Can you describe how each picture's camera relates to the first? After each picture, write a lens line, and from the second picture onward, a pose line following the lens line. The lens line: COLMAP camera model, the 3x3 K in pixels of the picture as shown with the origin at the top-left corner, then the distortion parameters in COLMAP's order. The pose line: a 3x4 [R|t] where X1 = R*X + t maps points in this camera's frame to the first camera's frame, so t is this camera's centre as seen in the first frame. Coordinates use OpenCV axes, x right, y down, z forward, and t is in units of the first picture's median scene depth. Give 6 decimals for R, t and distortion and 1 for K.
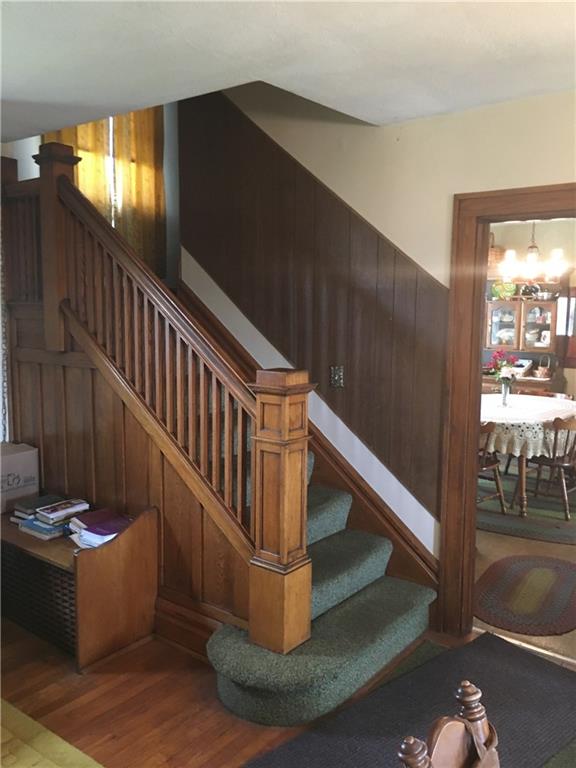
lens RADIAL K [[657.6, 0, 287.3], [0, 657.6, 388.5], [0, 0, 1]] dist [0.076178, 0.003765]
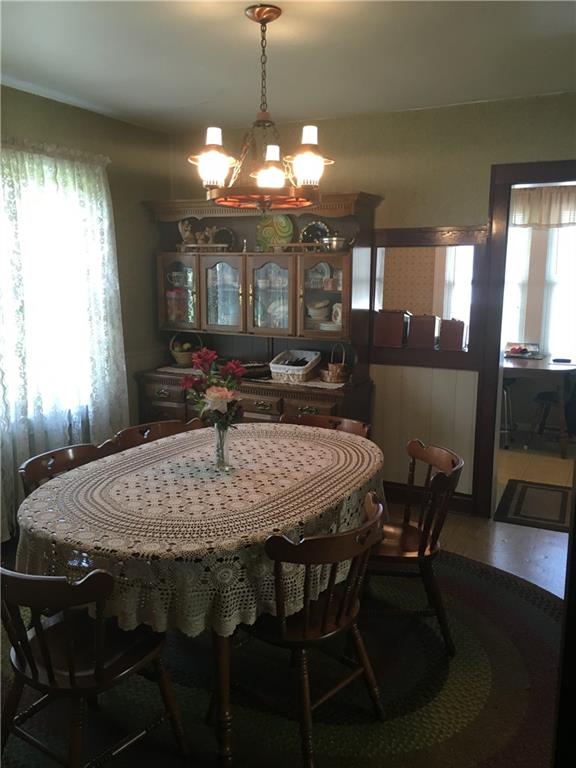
lens RADIAL K [[657.6, 0, 289.1], [0, 657.6, 382.1], [0, 0, 1]] dist [0.076178, 0.003765]
pose [[0.981135, -0.029749, 0.191023, 0.230416], [0.021600, 0.998771, 0.044603, -0.043337], [-0.192116, -0.039635, 0.980572, 0.428469]]
